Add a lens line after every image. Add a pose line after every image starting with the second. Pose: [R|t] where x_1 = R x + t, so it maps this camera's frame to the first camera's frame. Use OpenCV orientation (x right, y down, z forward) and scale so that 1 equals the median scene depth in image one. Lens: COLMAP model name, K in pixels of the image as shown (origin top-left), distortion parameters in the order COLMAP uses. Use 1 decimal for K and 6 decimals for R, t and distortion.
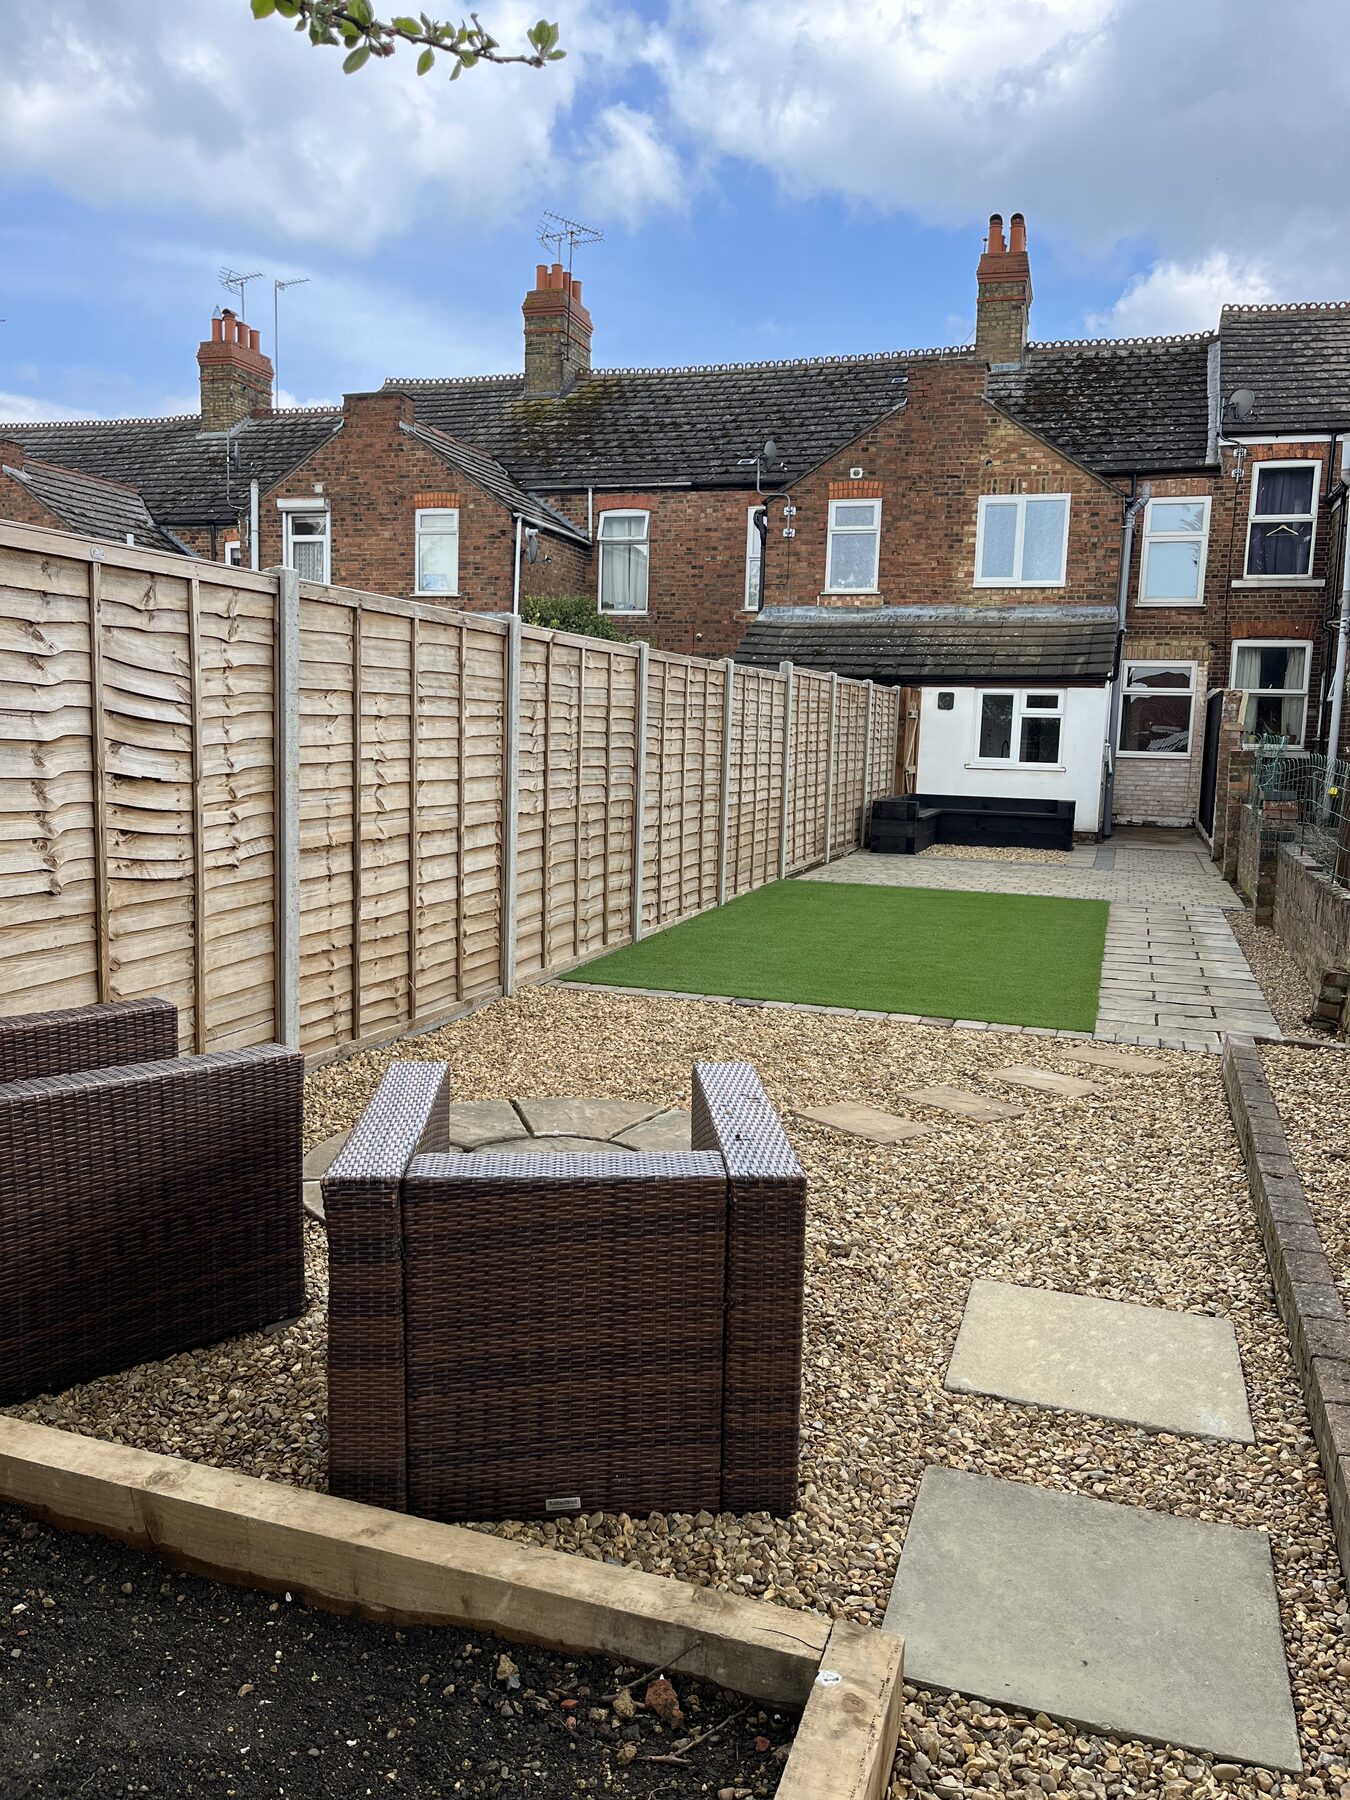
lens RADIAL K [[1356.8, 0, 666.5], [0, 1356.8, 897.1], [0, 0, 1]] dist [0.052513, -0.065789]
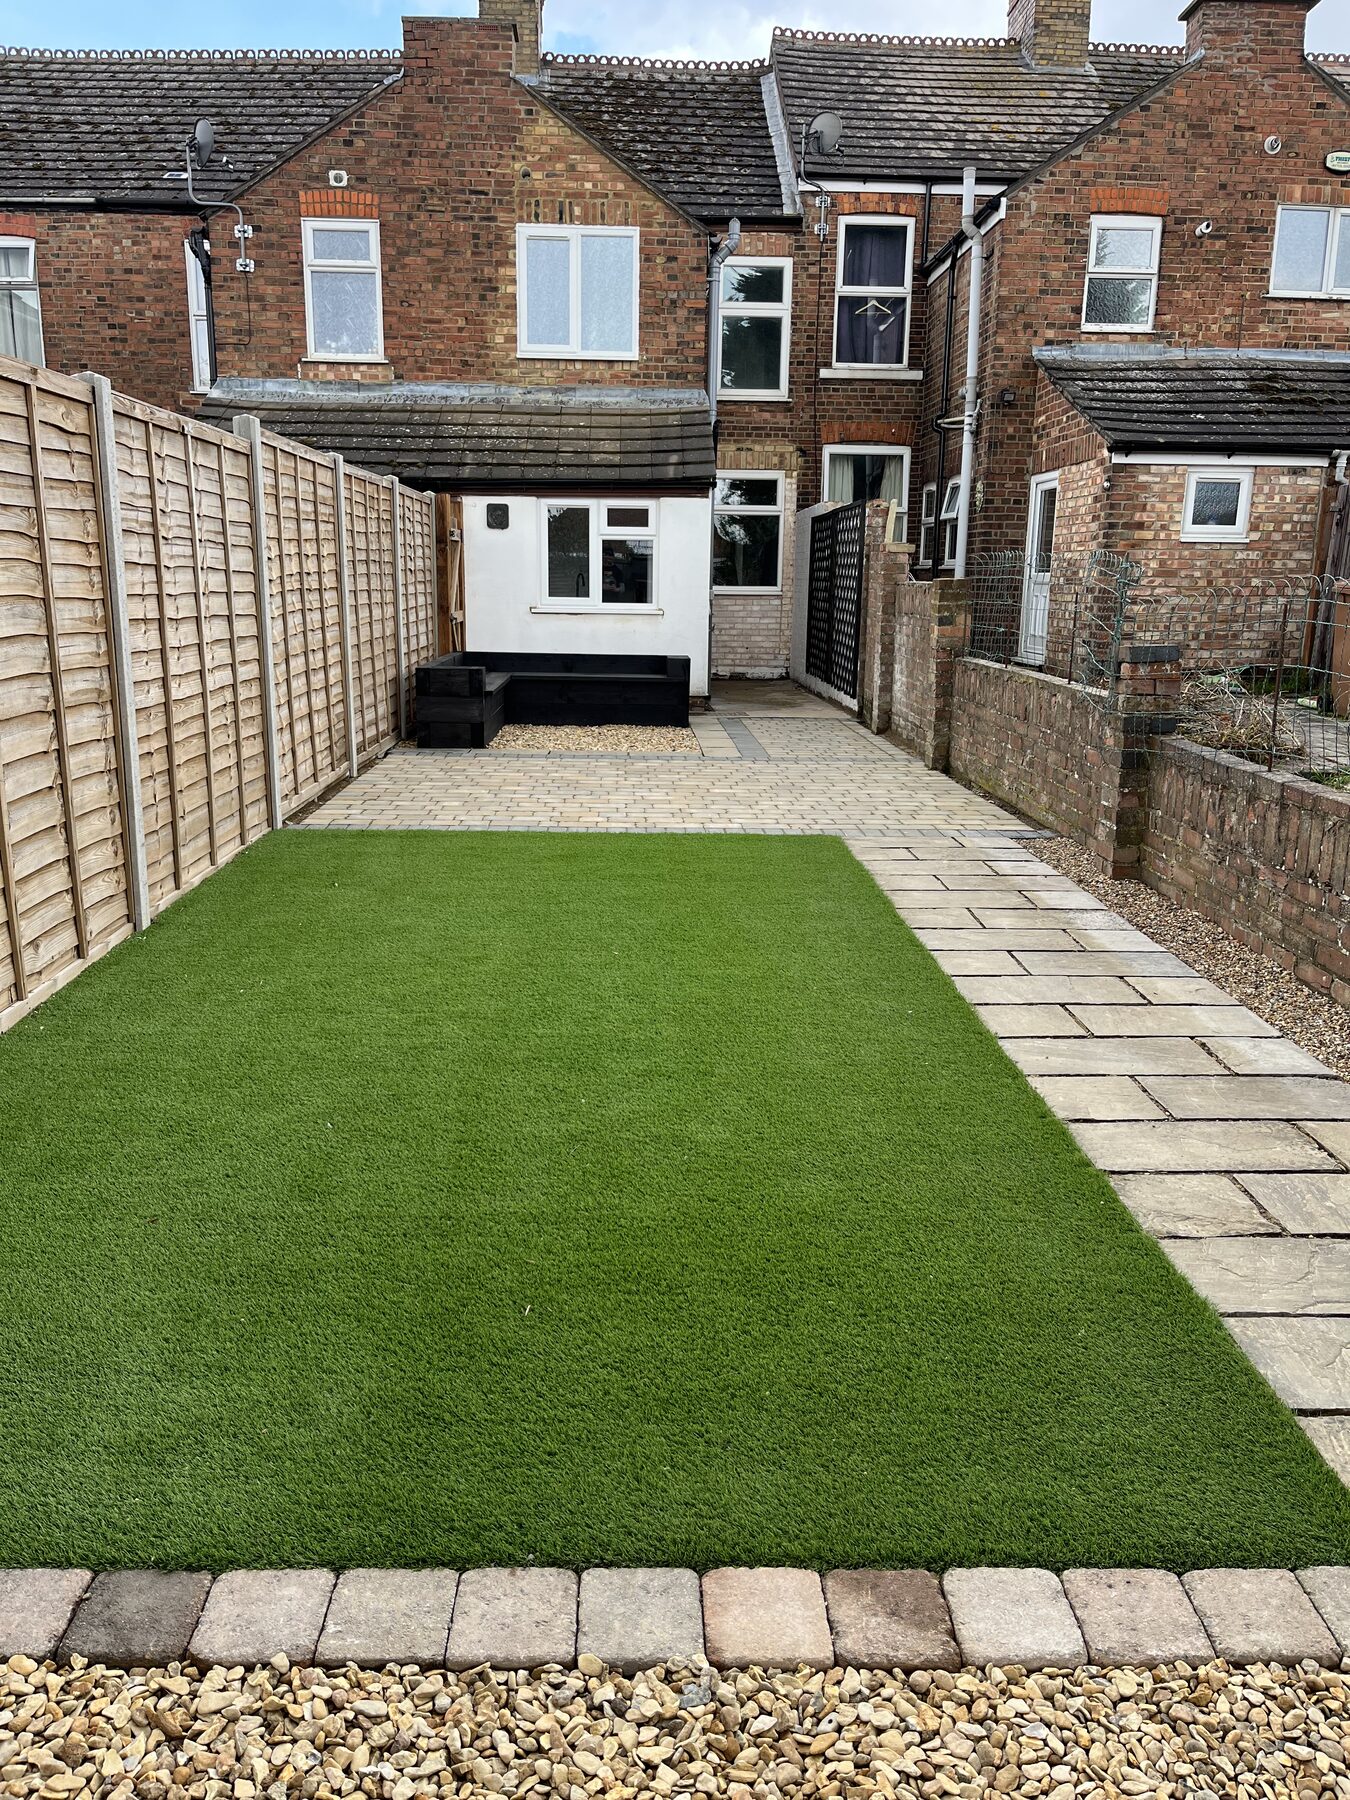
lens RADIAL K [[1356.8, 0, 664.5], [0, 1356.8, 897.9], [0, 0, 1]] dist [0.052513, -0.065789]
pose [[0.937395, -0.094436, 0.335221, 0.026897], [0.055728, 0.990805, 0.123287, -0.026907], [-0.343781, -0.096888, 0.934038, 0.258215]]
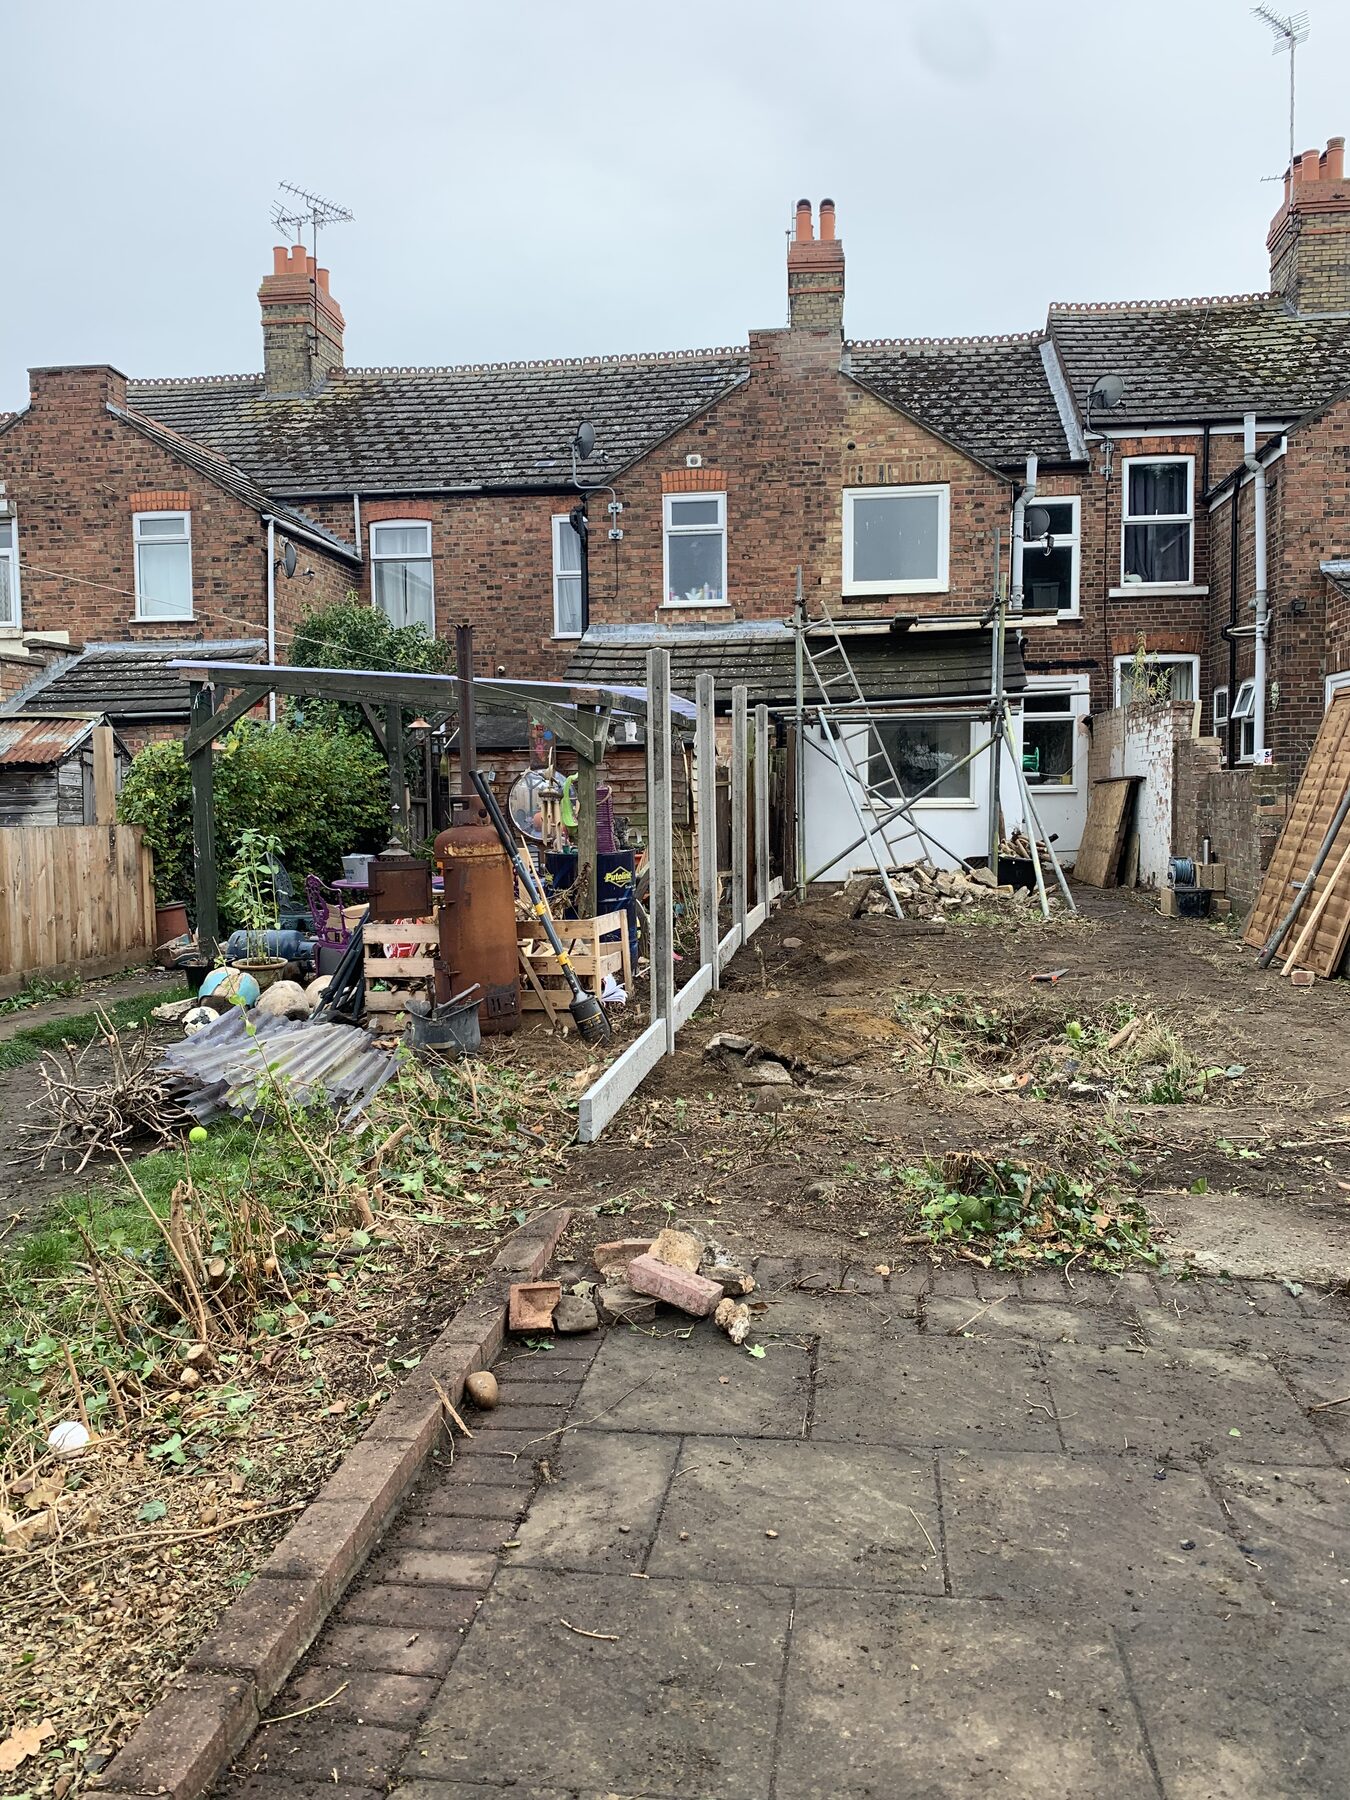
lens RADIAL K [[1373.6, 0, 679.0], [0, 1373.6, 885.7], [0, 0, 1]] dist [0.023746, -0.025593]
pose [[0.982028, -0.051245, 0.181643, -0.033572], [0.061120, 0.996918, -0.049187, -0.014158], [-0.178563, 0.059406, 0.982134, 0.196304]]
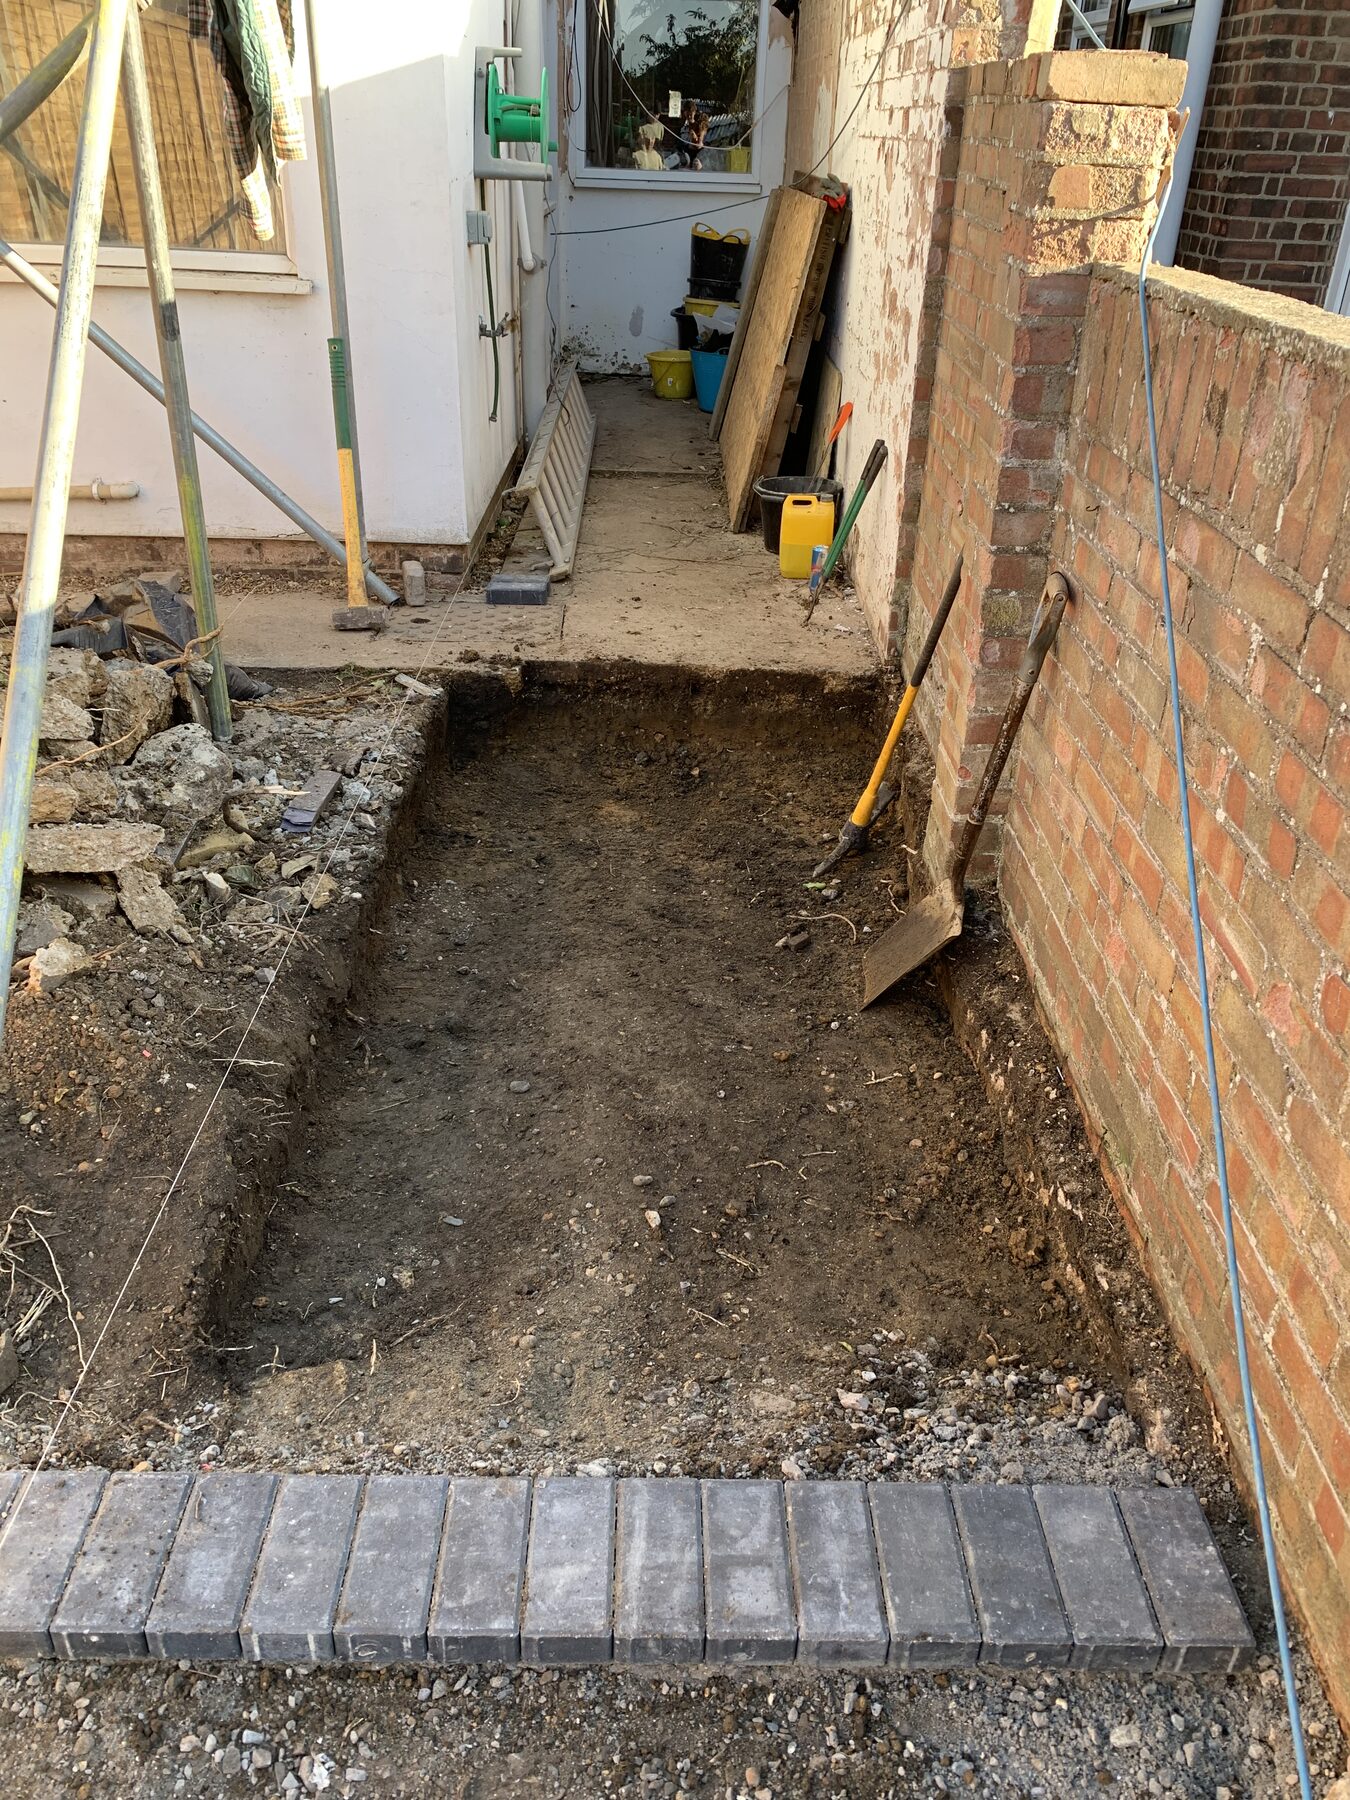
lens RADIAL K [[1373.6, 0, 679.3], [0, 1373.6, 899.8], [0, 0, 1]] dist [0.023746, -0.025593]
pose [[0.945869, -0.158483, 0.283224, 0.234015], [0.035241, 0.917660, 0.395801, -0.077544], [-0.322631, -0.364394, 0.873571, 0.636223]]
